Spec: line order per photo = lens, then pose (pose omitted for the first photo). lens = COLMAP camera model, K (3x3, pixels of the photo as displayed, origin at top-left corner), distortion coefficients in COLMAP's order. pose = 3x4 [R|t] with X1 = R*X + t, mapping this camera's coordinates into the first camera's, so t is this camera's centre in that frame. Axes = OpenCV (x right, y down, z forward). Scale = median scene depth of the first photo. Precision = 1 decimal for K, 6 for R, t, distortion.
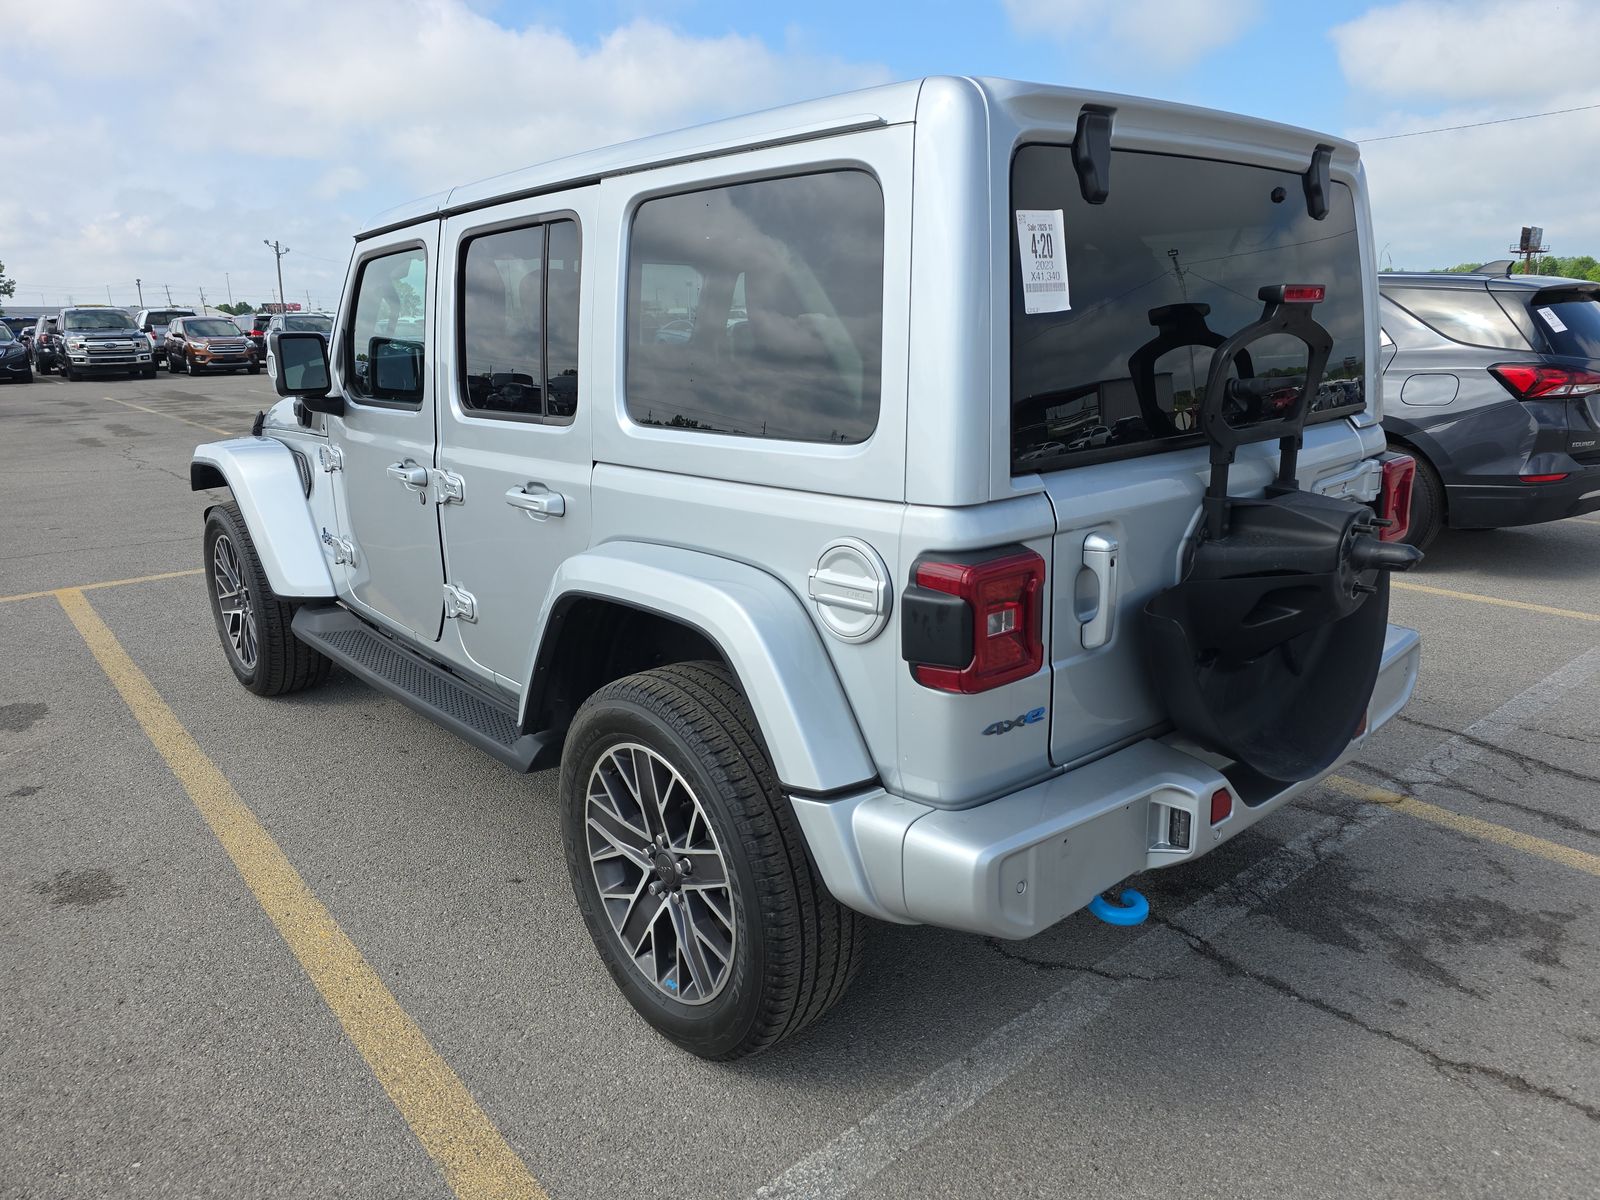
lens RADIAL K [[1092.3, 0, 800.0], [0, 1092.3, 600.0], [0, 0, 1]] dist [0.042742, -0.001322]
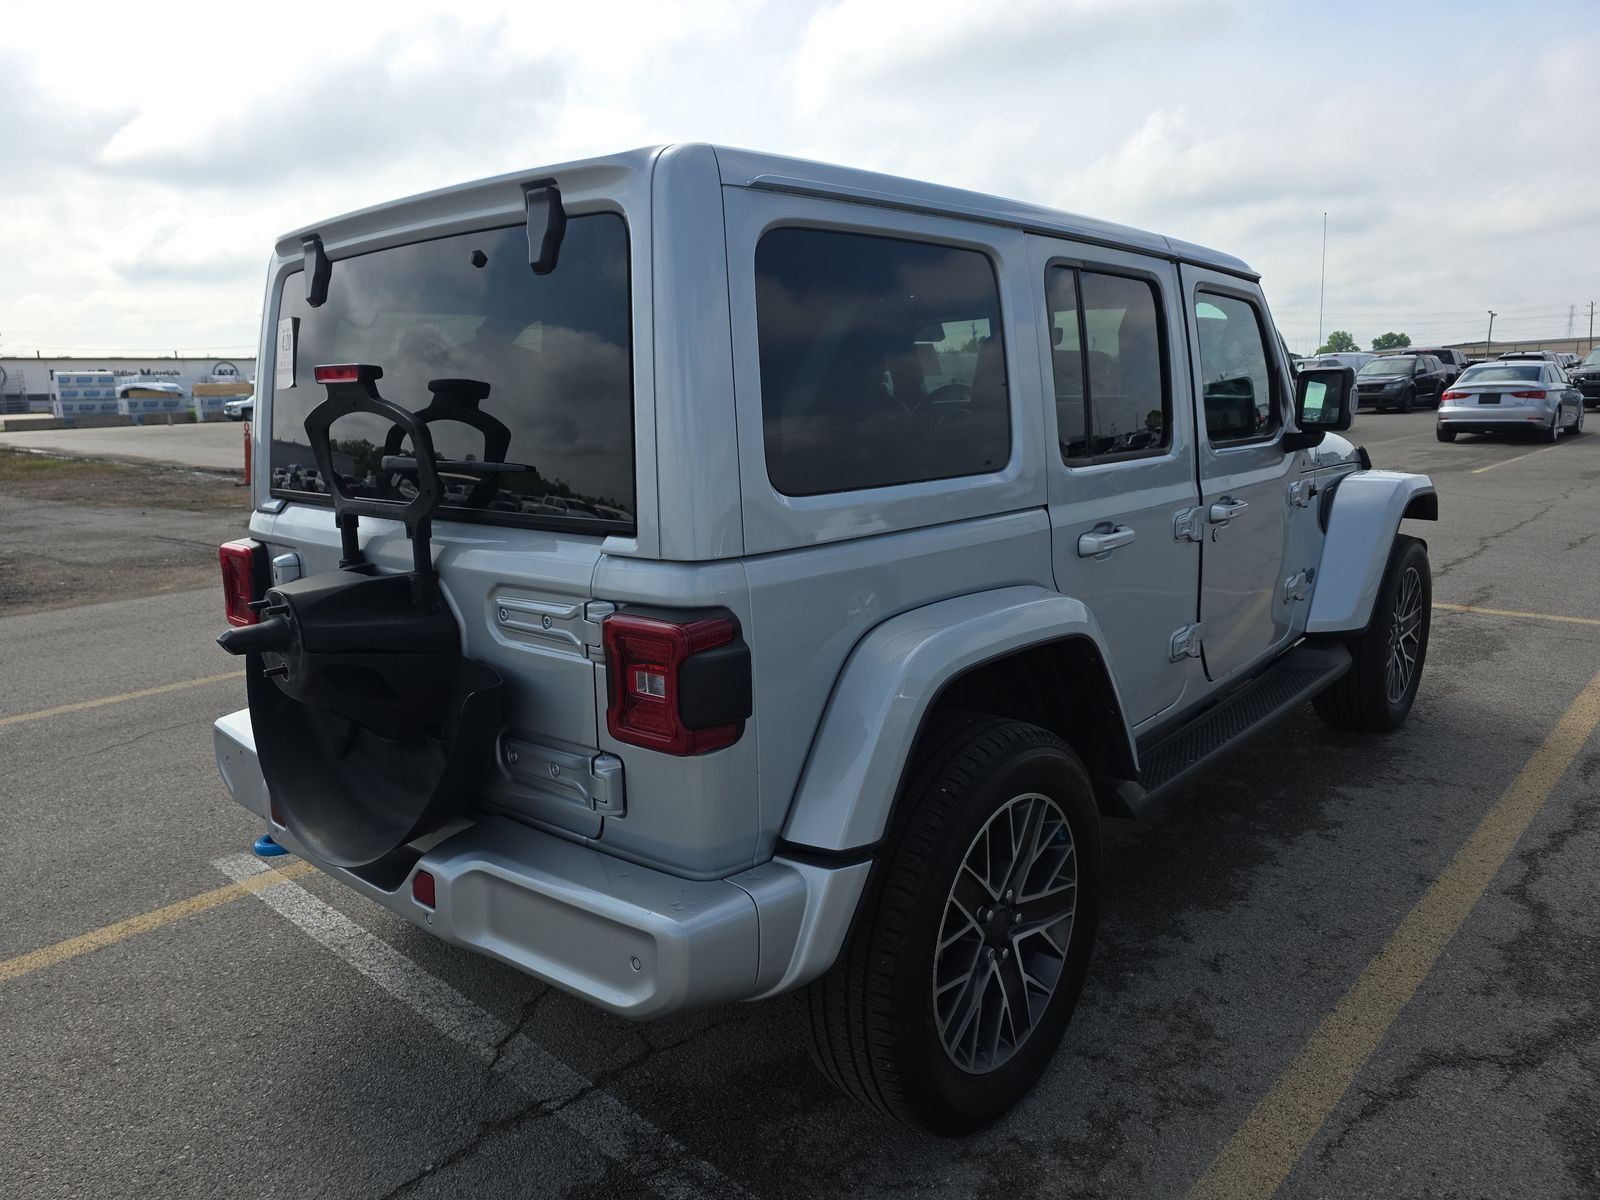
lens RADIAL K [[1073.1, 0, 795.9], [0, 1073.1, 568.2], [0, 0, 1]] dist [0.018646, 0.000346]
pose [[0.122589, 0.185547, -0.974959, 1.666967], [-0.224875, 0.962011, 0.154807, -0.393778], [0.966645, 0.200266, 0.159657, 1.432028]]
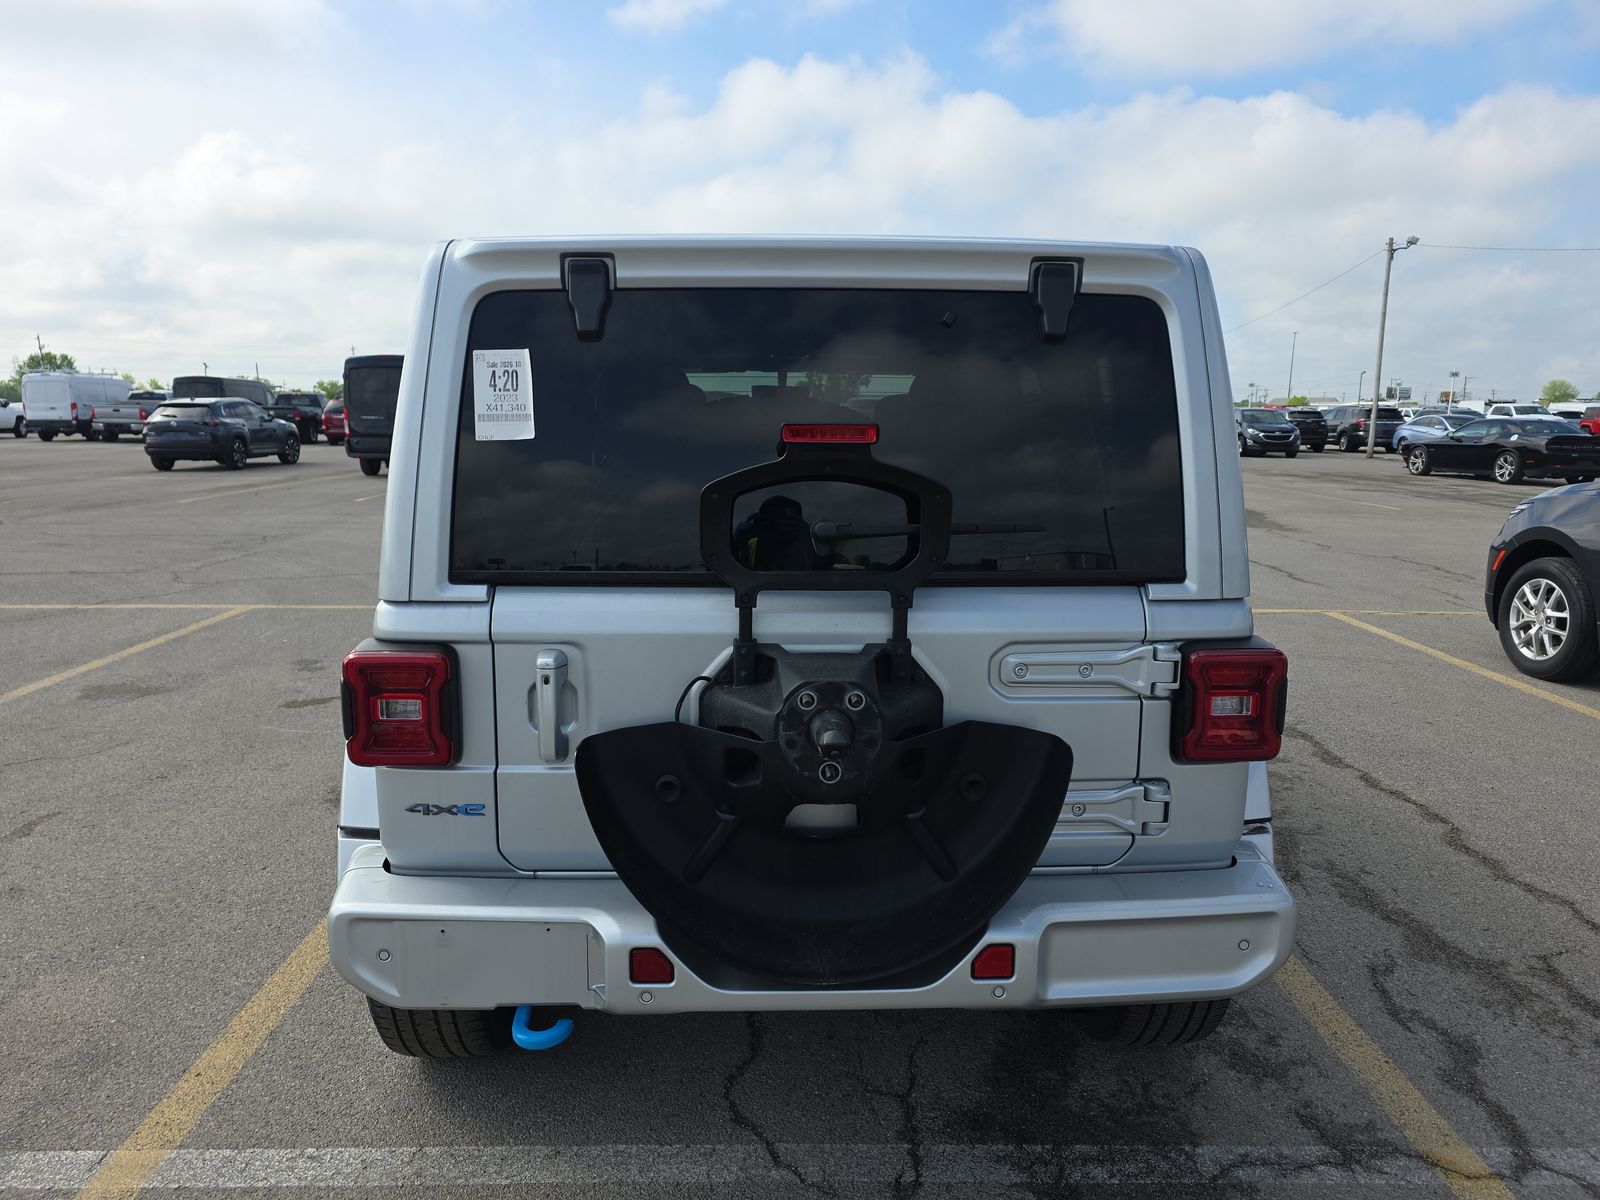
lens RADIAL K [[1084.2, 0, 773.3], [0, 1084.2, 579.1], [0, 0, 1]] dist [0.018742, -0.002215]
pose [[0.766262, 0.126179, -0.630017, 1.104596], [-0.183250, 0.982721, -0.026062, -0.143957], [0.615842, 0.135421, 0.776144, 0.339405]]
